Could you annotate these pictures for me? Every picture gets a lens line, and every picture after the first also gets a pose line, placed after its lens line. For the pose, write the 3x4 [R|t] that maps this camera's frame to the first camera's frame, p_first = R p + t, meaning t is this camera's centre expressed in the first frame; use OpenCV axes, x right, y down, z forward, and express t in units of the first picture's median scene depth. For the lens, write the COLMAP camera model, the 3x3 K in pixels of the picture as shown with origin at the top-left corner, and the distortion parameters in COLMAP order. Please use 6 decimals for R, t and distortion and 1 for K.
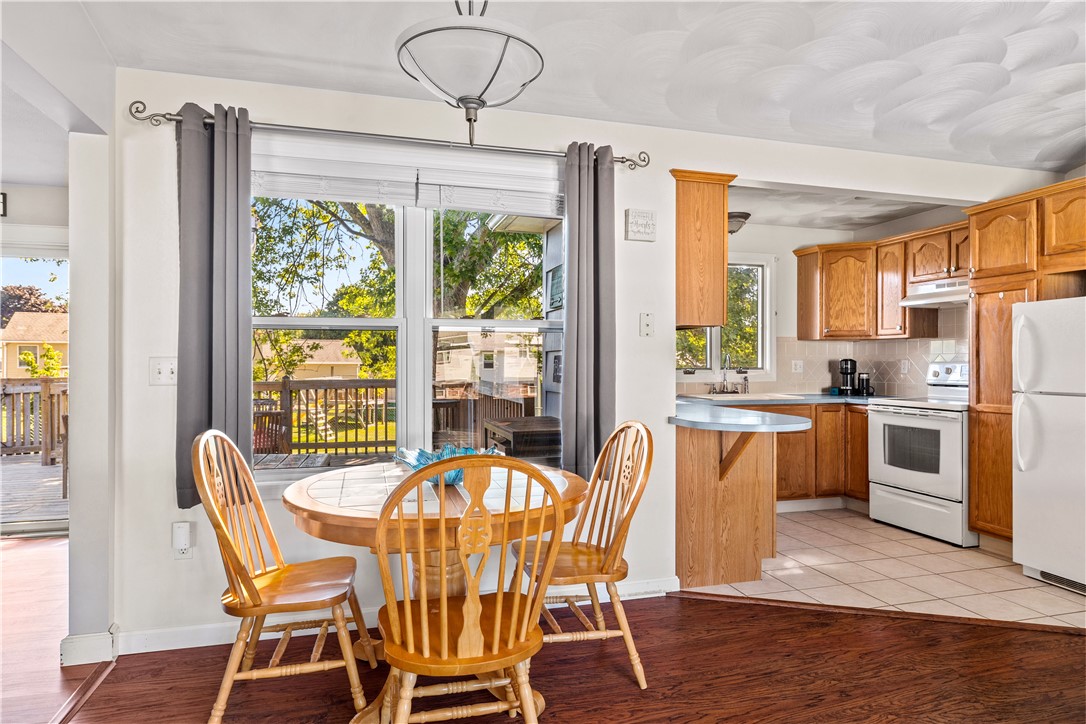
lens RADIAL K [[646.1, 0, 545.2], [0, 646.1, 360.8], [0, 0, 1]] dist [-0.007212, 0.004730]
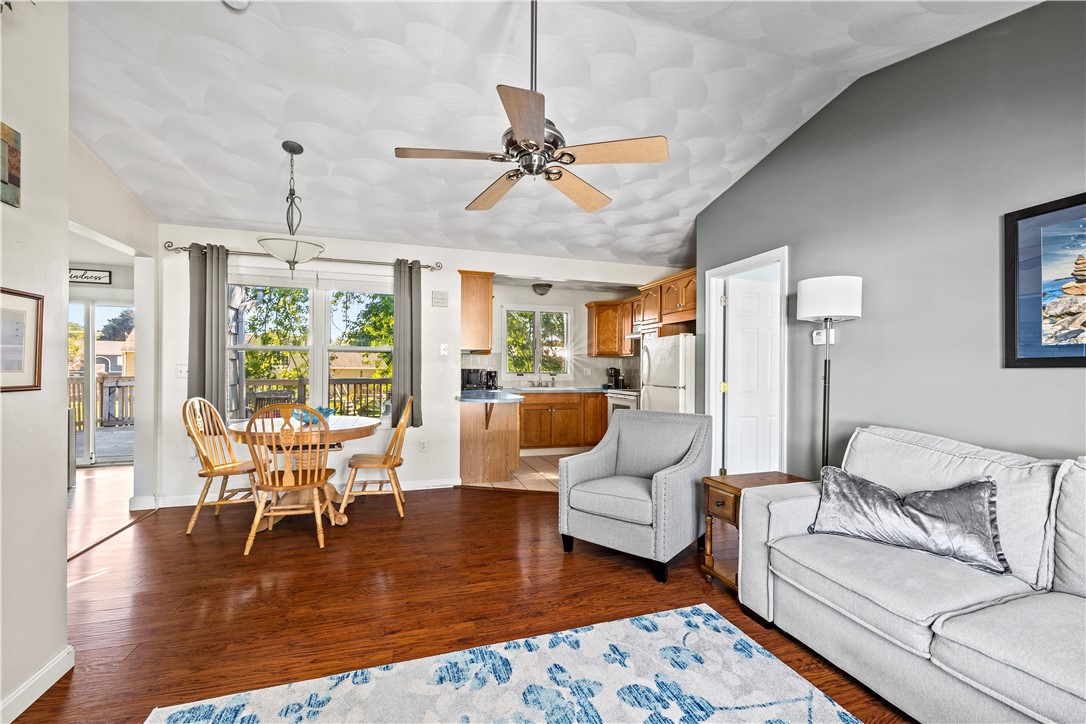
lens RADIAL K [[466.7, 0, 544.6], [0, 466.7, 371.4], [0, 0, 1]] dist [0.000475, -0.000308]
pose [[0.999454, 0.006286, 0.032442, 0.413138], [-0.006546, 0.999947, 0.007914, -0.001989], [-0.032391, -0.008122, 0.999442, -0.424794]]
